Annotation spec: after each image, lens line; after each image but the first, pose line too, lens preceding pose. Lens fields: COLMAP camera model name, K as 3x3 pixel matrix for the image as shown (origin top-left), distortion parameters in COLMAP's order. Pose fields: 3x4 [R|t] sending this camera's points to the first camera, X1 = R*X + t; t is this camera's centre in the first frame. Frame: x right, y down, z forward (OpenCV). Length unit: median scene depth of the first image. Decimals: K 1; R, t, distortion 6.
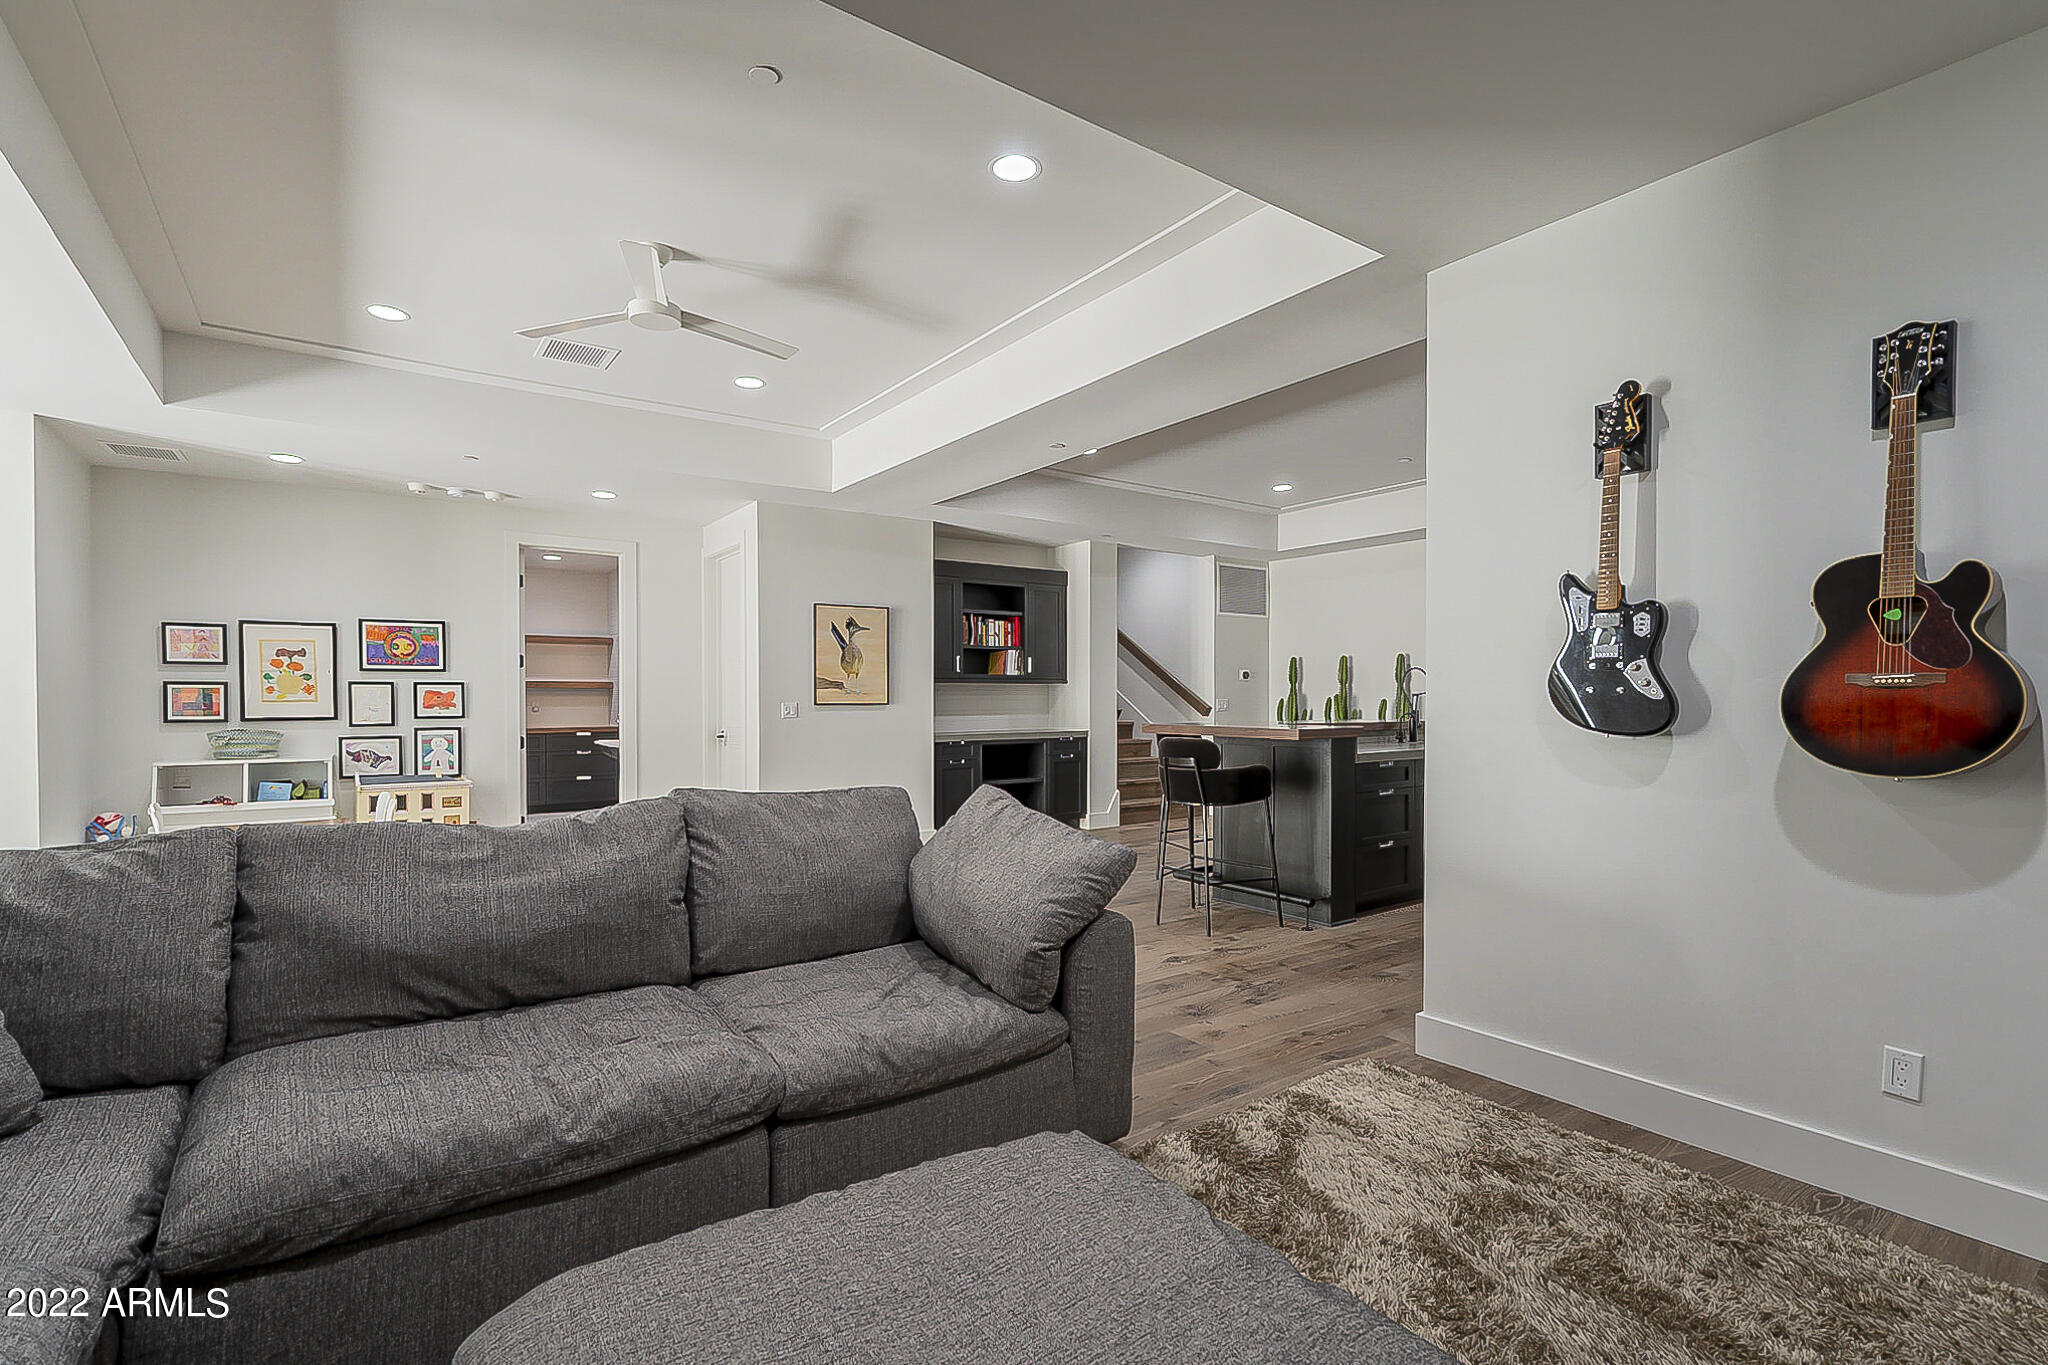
lens RADIAL K [[938.0, 0, 1028.8], [0, 938.0, 700.6], [0, 0, 1]] dist [0.001315, 0.001259]
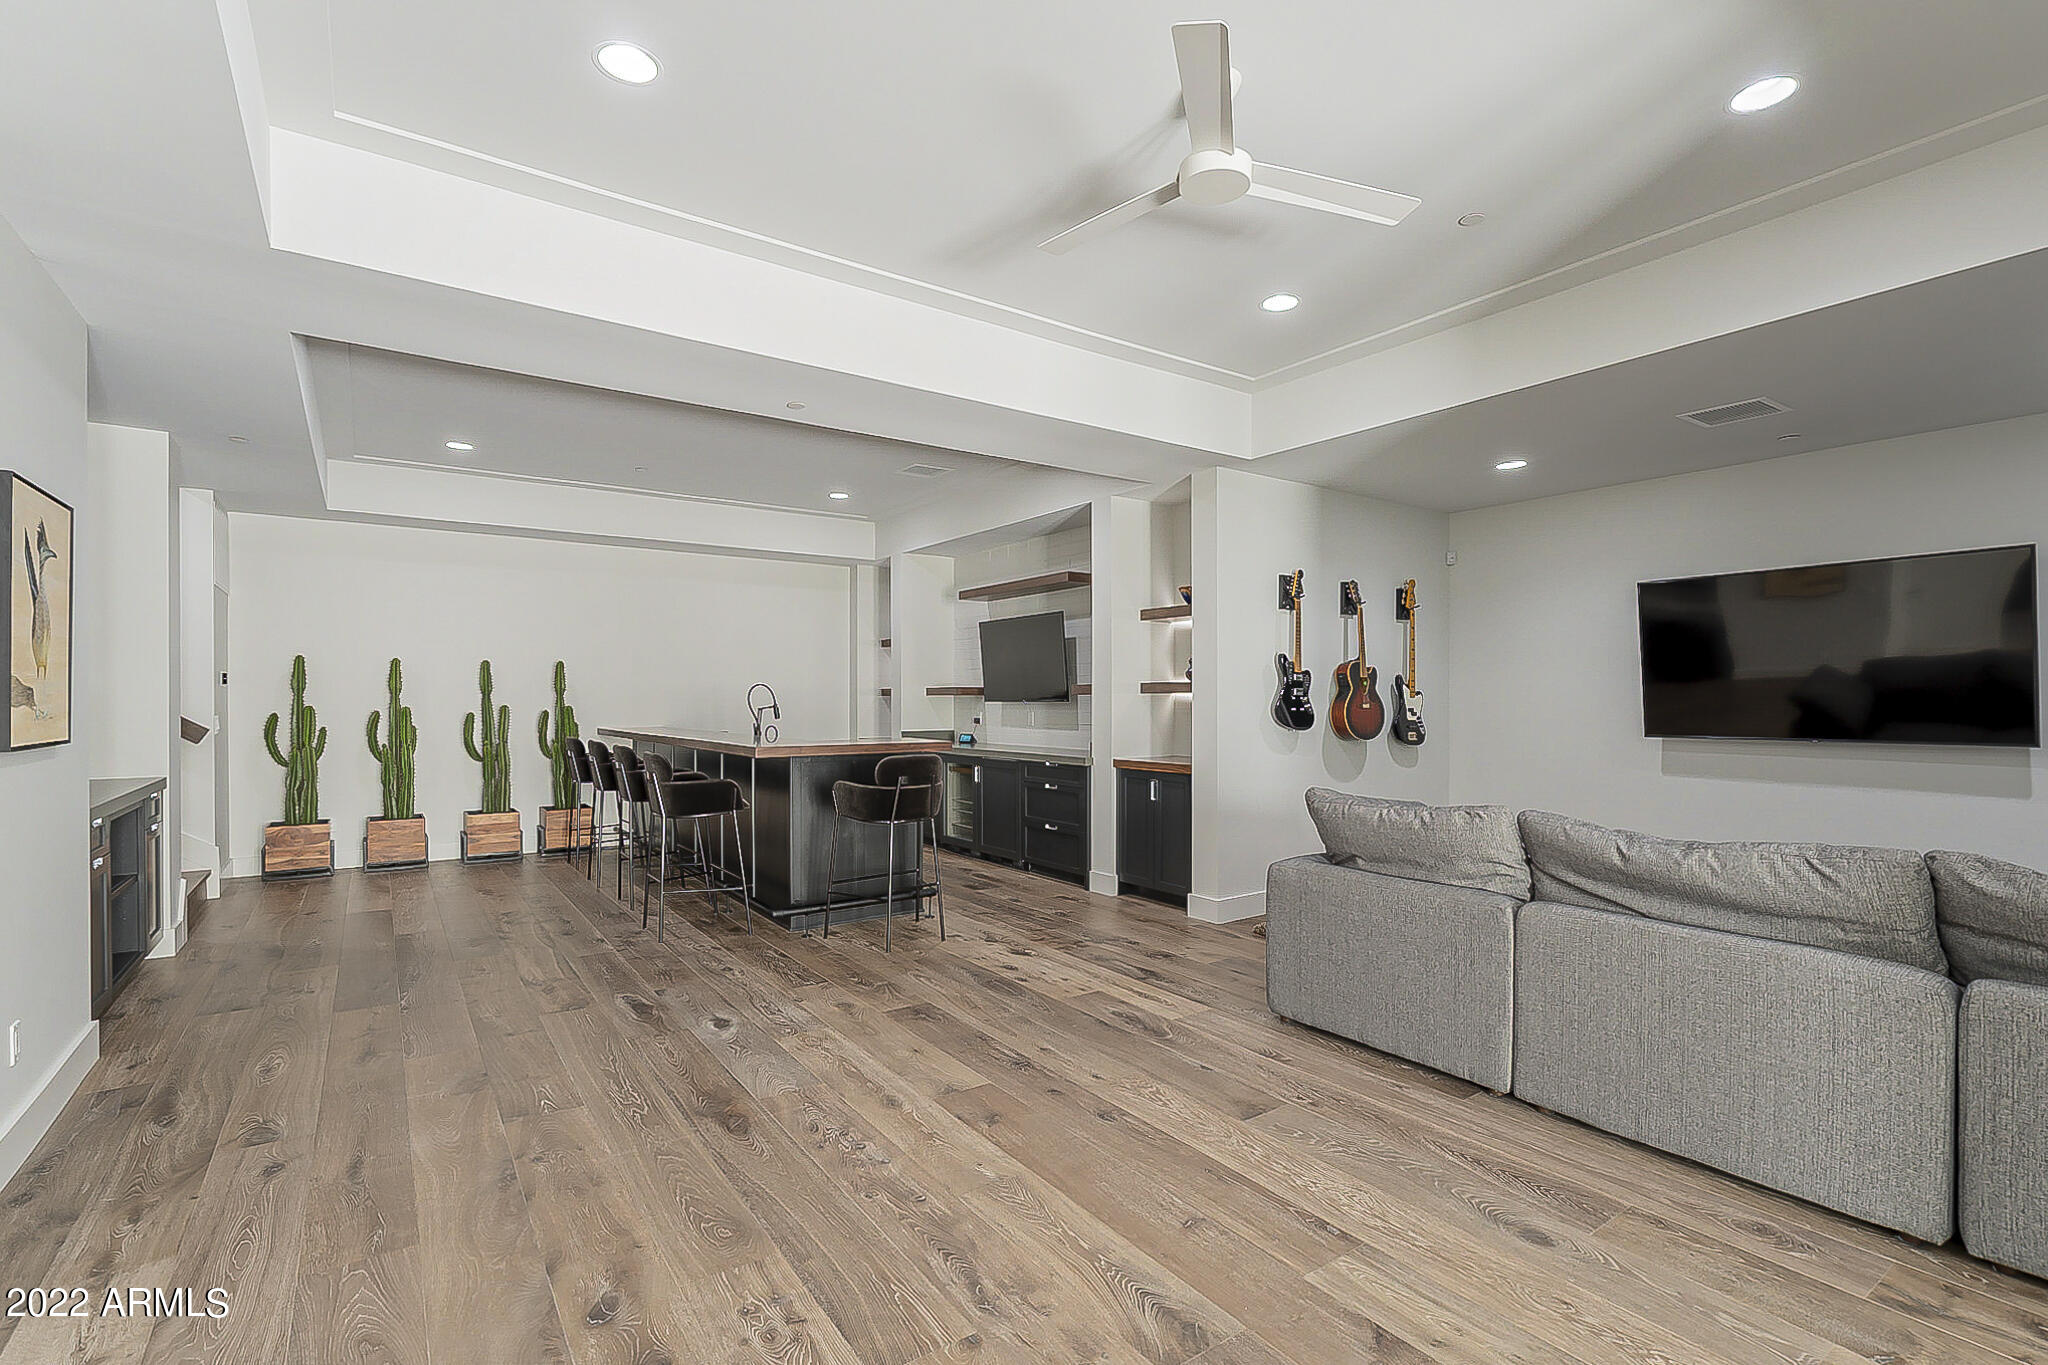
lens RADIAL K [[938.0, 0, 1023.1], [0, 938.0, 693.5], [0, 0, 1]] dist [0.001315, 0.001259]
pose [[0.010927, -0.000388, 0.999940, -1.041191], [0.004341, 0.999991, 0.000341, -0.034888], [-0.999931, 0.004337, 0.010929, 1.073815]]
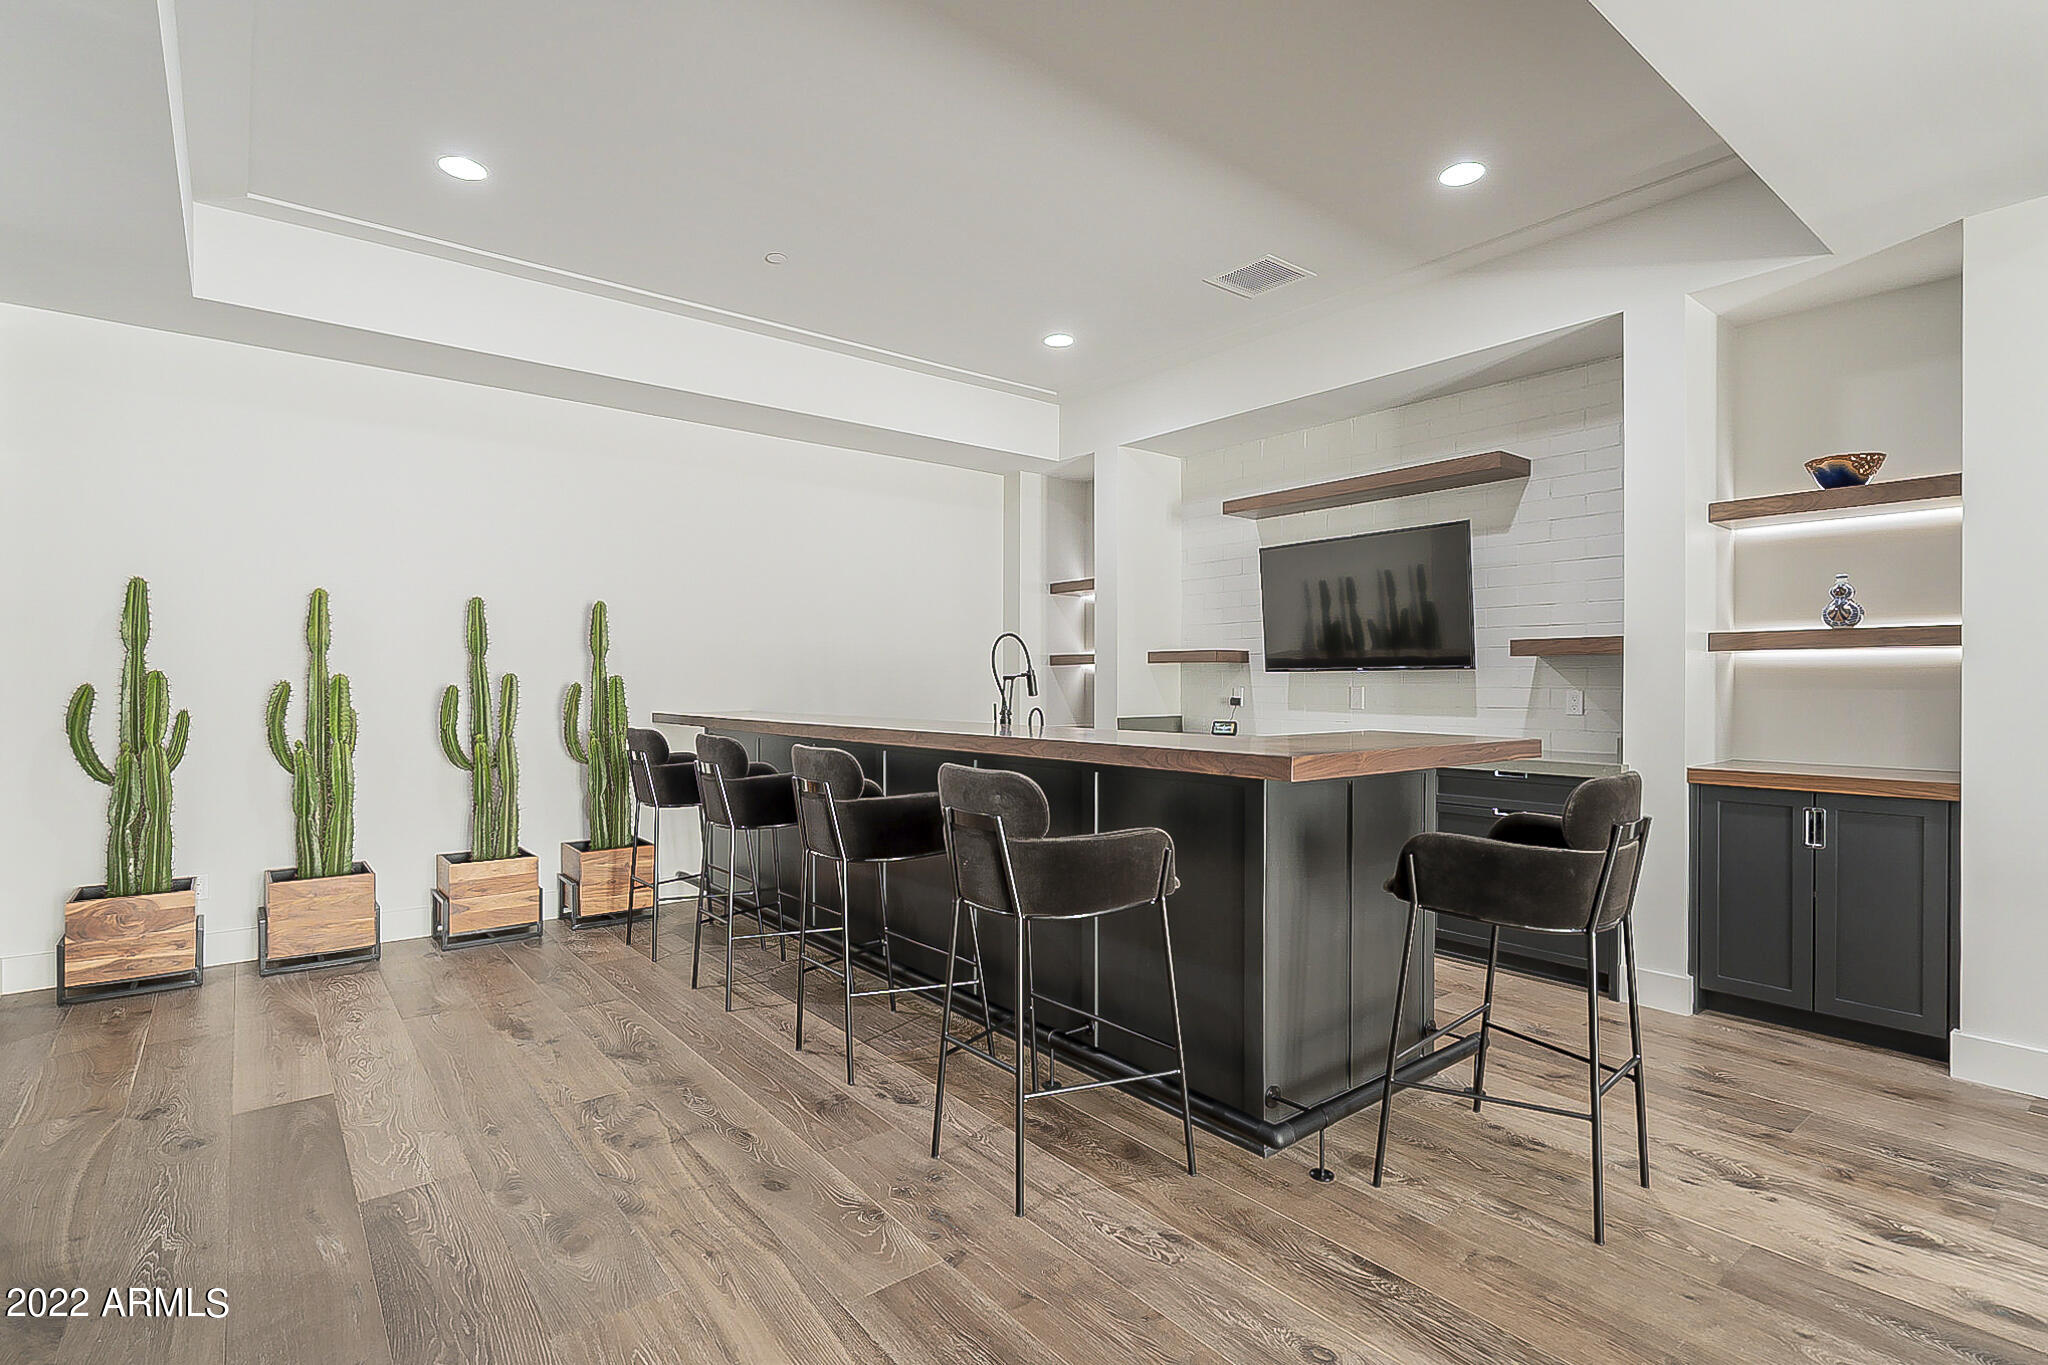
lens RADIAL K [[978.4, 0, 1033.5], [0, 978.4, 672.1], [0, 0, 1]] dist [0.002529, -0.000625]
pose [[-0.063196, 0.002488, 0.997998, -0.341766], [0.001845, 0.999995, -0.002376, -0.012407], [-0.997999, 0.001691, -0.063200, 1.607376]]
